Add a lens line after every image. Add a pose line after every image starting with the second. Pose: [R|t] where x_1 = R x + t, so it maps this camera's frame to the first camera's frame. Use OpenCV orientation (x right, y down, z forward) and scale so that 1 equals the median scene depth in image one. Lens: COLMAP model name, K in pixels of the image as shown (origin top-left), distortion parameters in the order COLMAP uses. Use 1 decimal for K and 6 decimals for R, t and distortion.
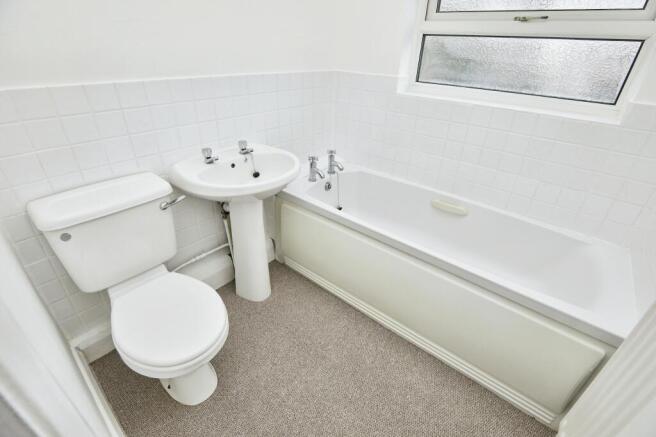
lens RADIAL K [[300.4, 0, 328.0], [0, 300.4, 218.5], [0, 0, 1]] dist [-0.045508, 0.009998]
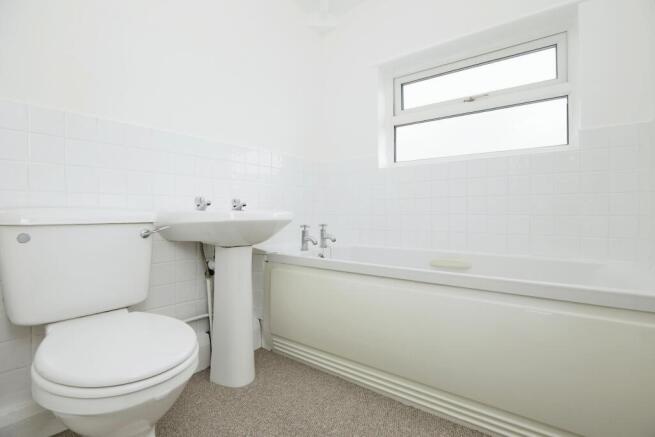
lens RADIAL K [[300.0, 0, 327.5], [0, 300.0, 218.5], [0, 0, 1]] dist [-0.045508, 0.009998]
pose [[0.998216, -0.041424, 0.042988, -0.016751], [0.057118, 0.872148, -0.485896, 0.278337], [-0.017364, 0.487485, 0.872959, 0.116394]]
